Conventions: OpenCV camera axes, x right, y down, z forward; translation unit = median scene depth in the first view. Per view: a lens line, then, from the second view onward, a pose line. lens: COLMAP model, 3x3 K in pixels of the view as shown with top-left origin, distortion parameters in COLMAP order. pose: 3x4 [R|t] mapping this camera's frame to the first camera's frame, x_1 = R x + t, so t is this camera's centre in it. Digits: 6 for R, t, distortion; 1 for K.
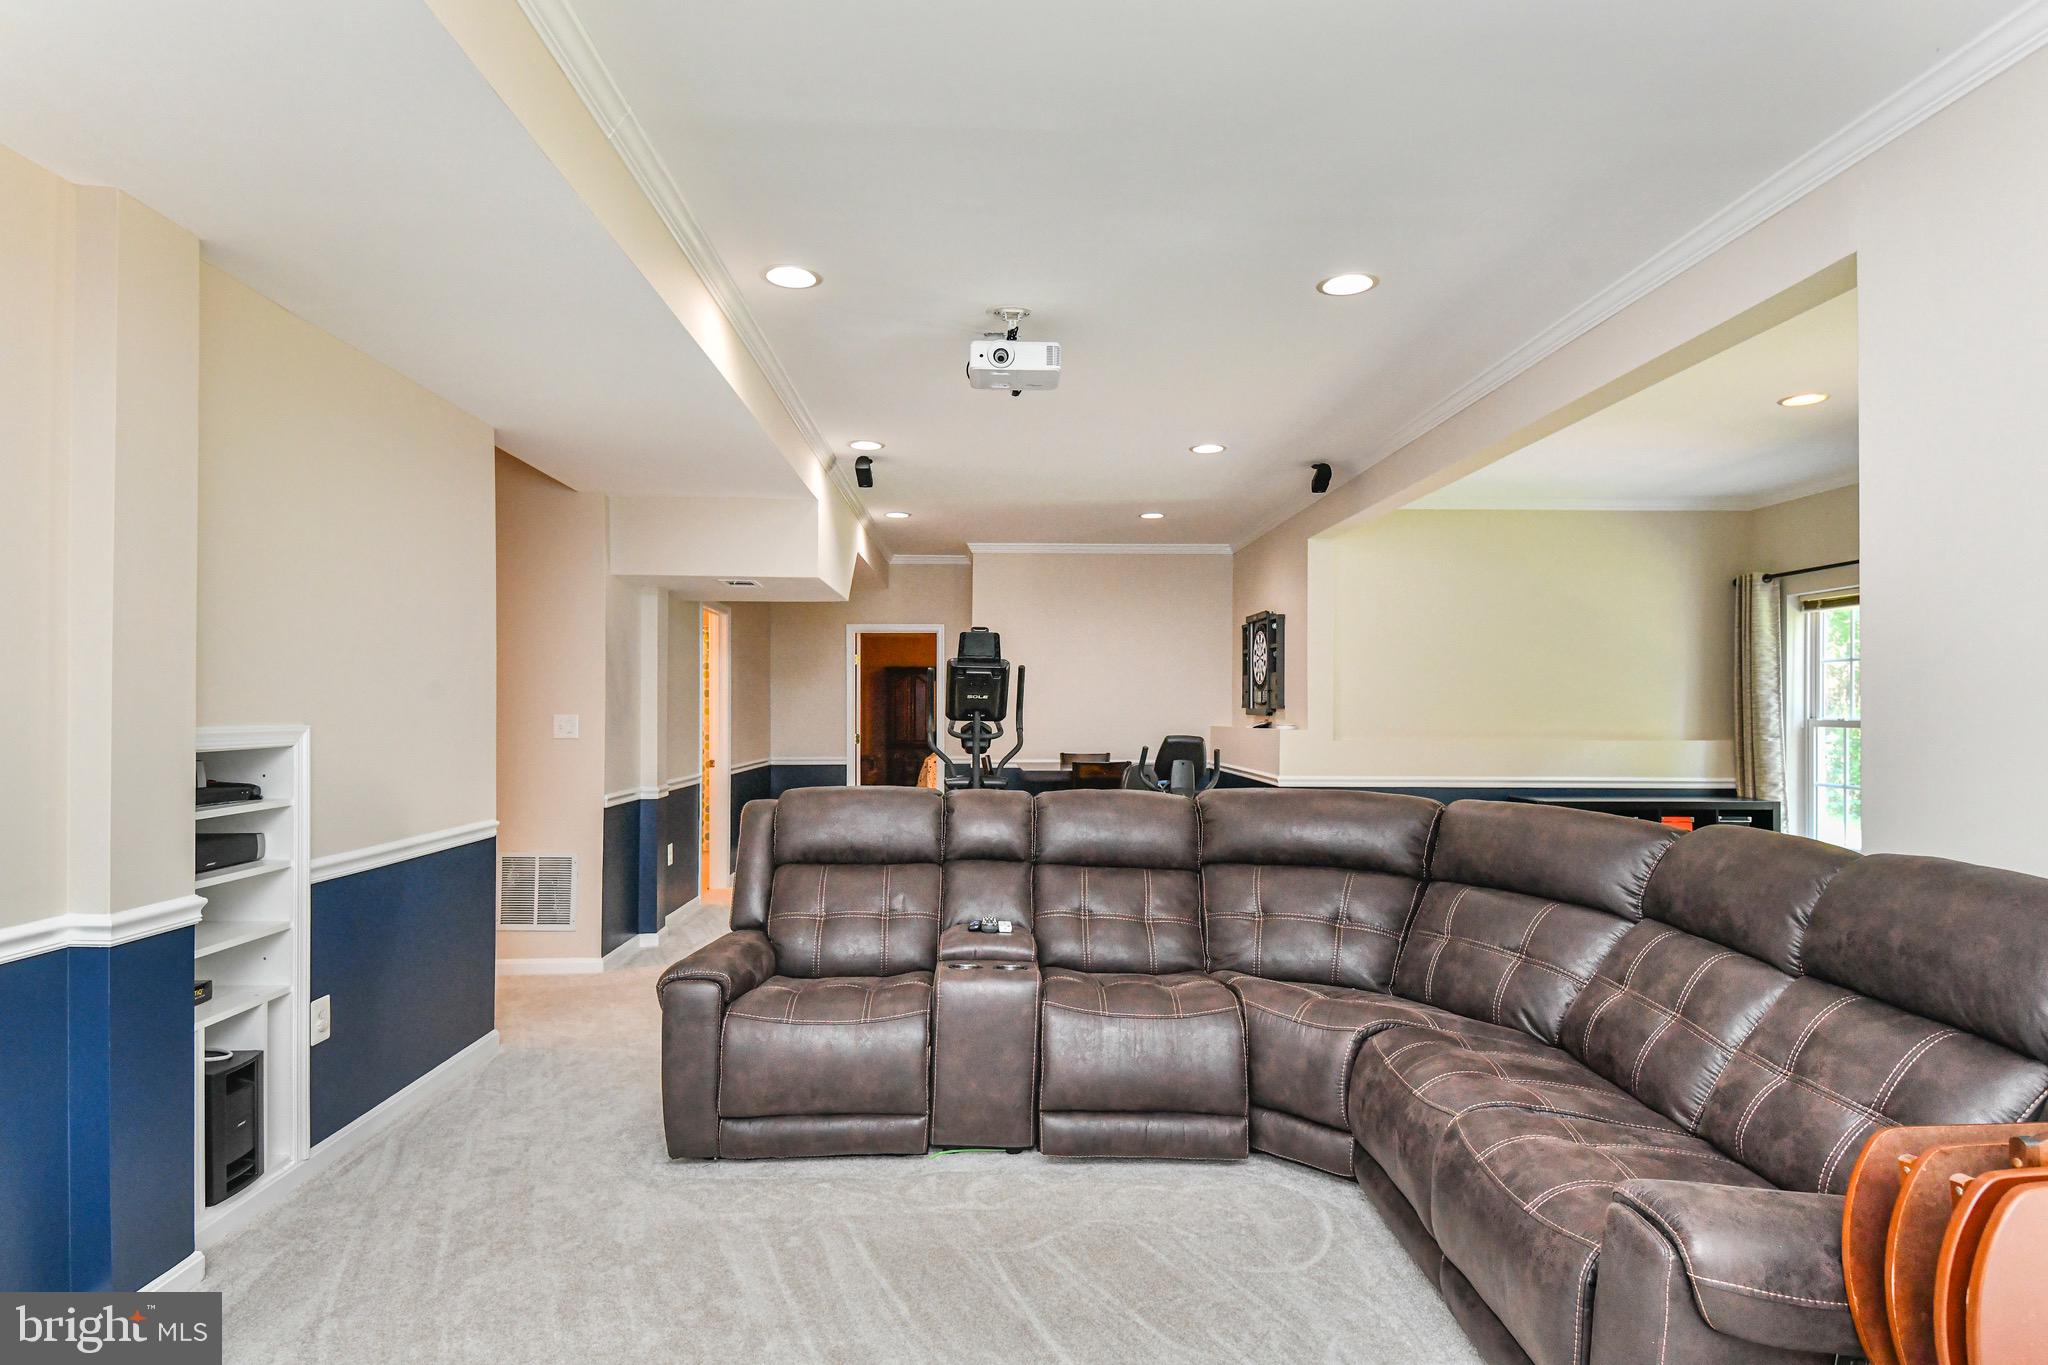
lens RADIAL K [[1098.4, 0, 1009.5], [0, 1098.4, 716.5], [0, 0, 1]] dist [0.050546, -0.045888]
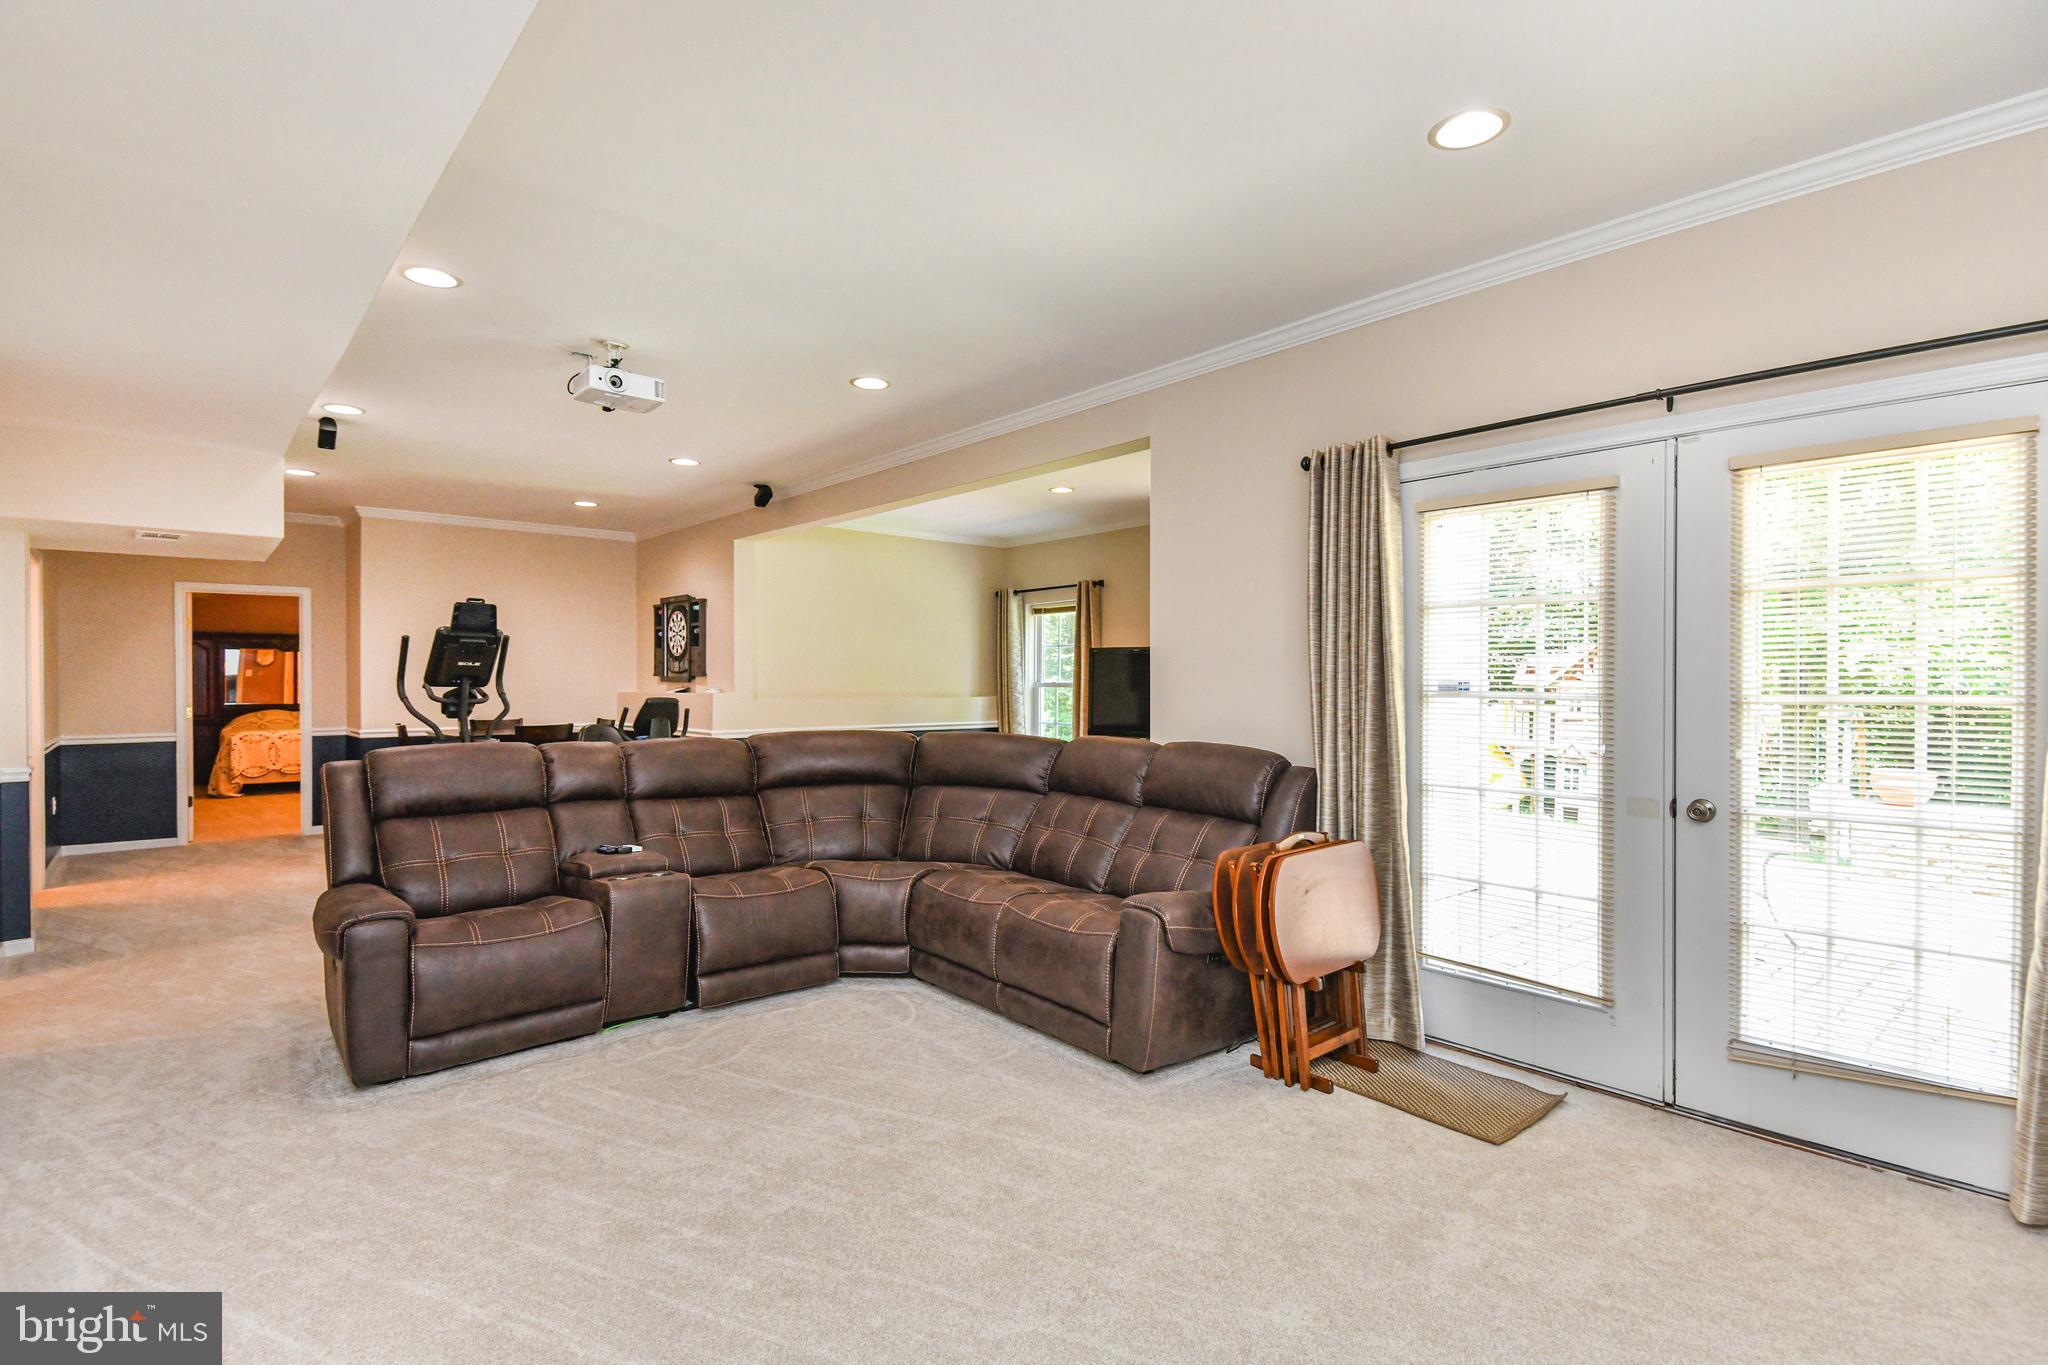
lens RADIAL K [[976.2, 0, 1026.2], [0, 976.2, 717.4], [0, 0, 1]] dist [0.029254, -0.027782]
pose [[0.767210, -0.027064, 0.640825, -0.231541], [0.007355, 0.999415, 0.033403, 0.006615], [-0.641354, -0.020914, 0.766960, -0.081605]]
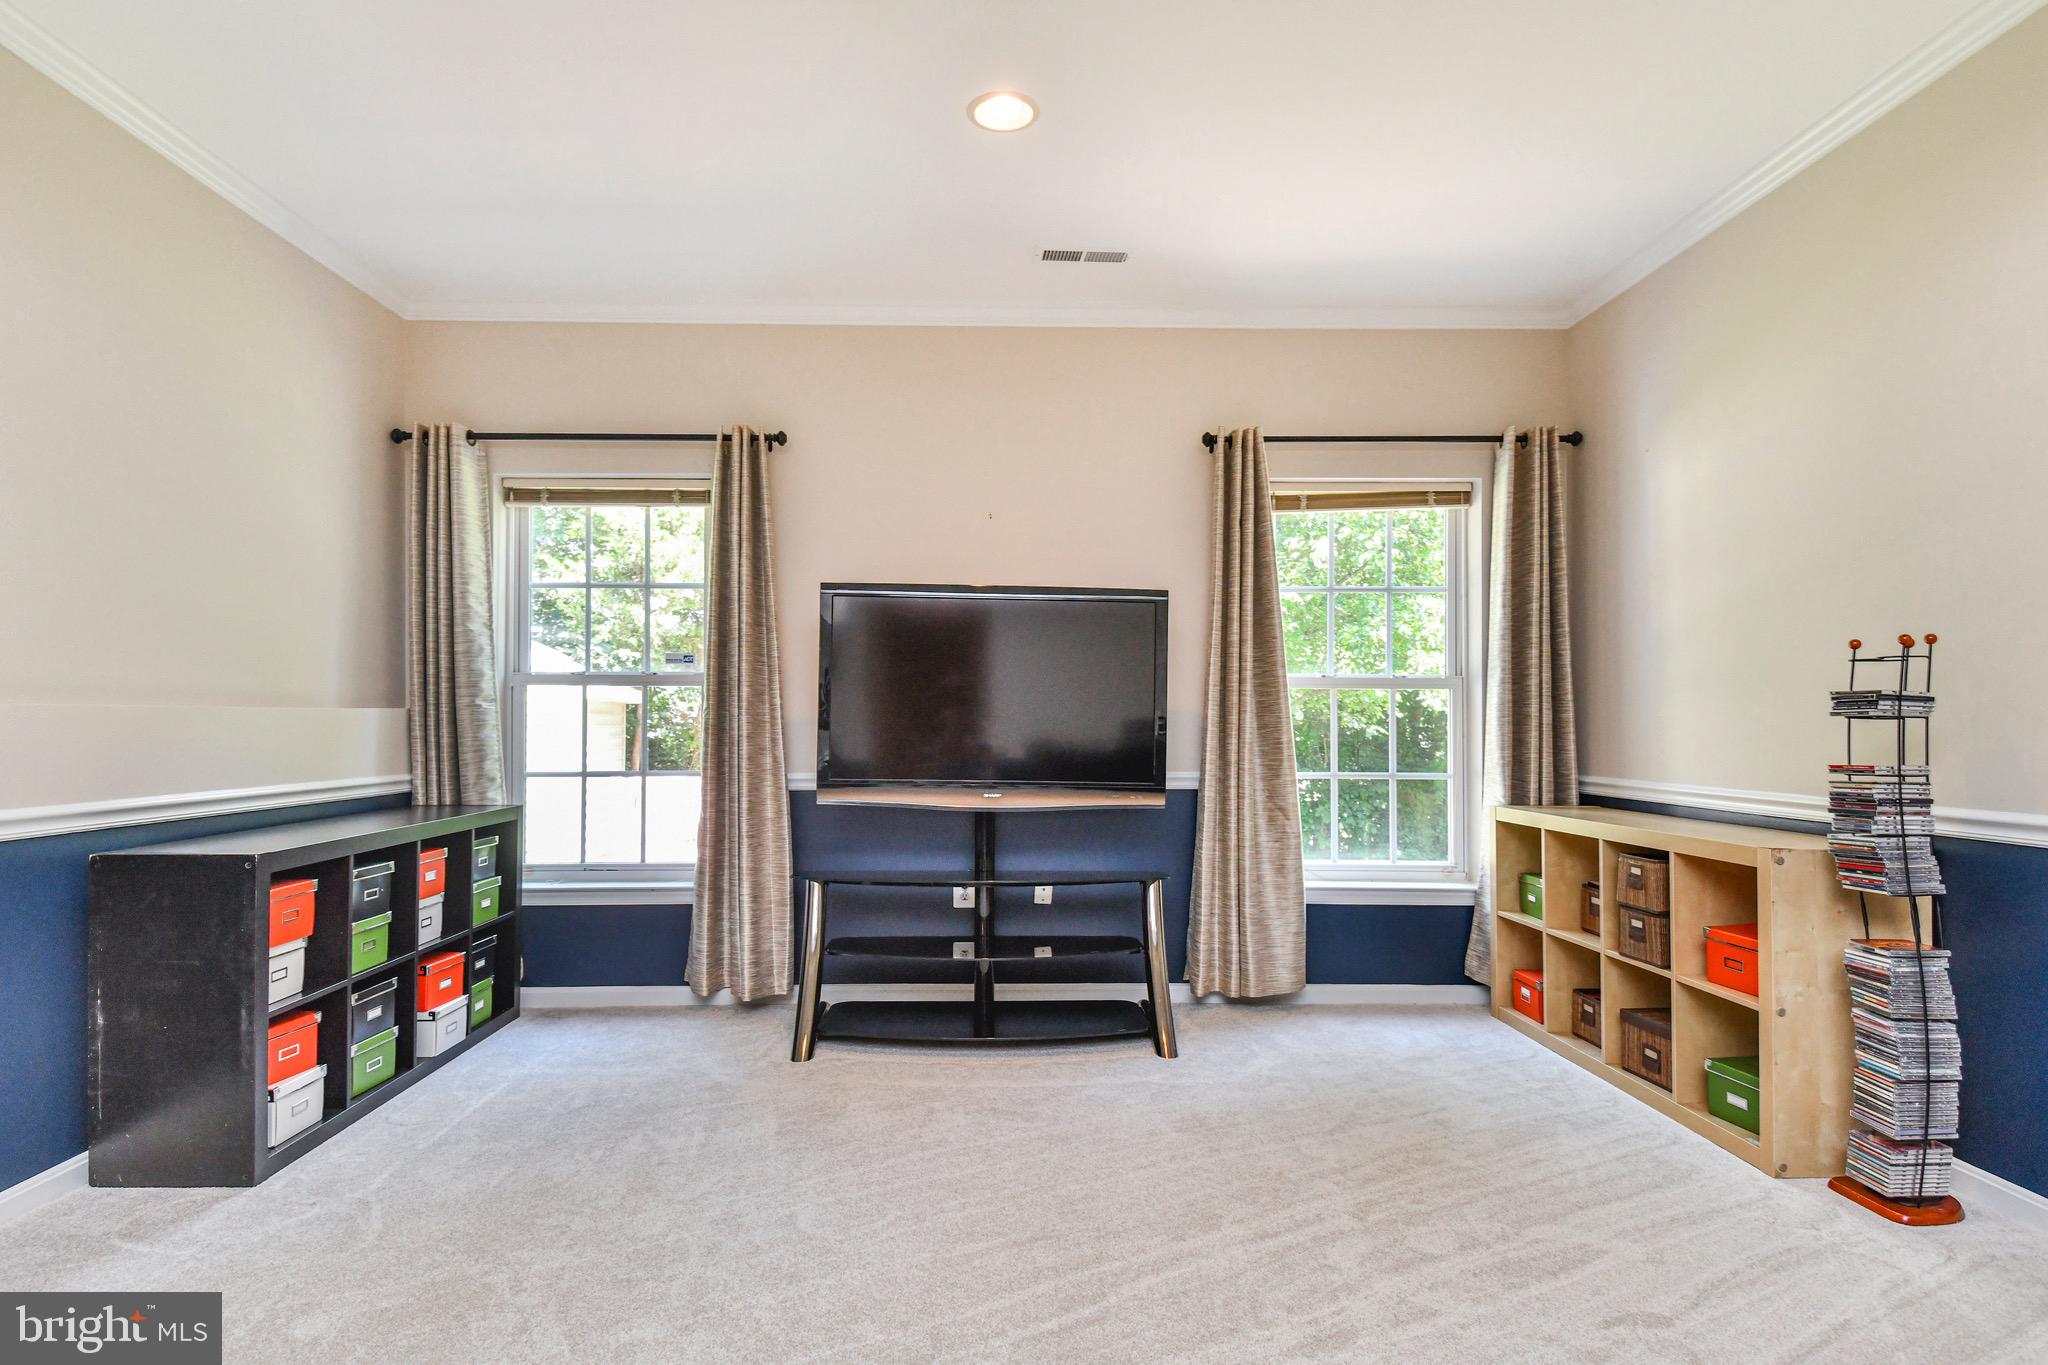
lens RADIAL K [[1162.8, 0, 1024.0], [0, 1162.8, 682.5], [0, 0, 1]] dist [0.058683, -0.044234]
pose [[-0.032436, 0.022483, 0.999221, 0.040202], [0.001083, 0.999747, -0.022460, 0.027080], [-0.999473, 0.000354, -0.032452, 0.854884]]
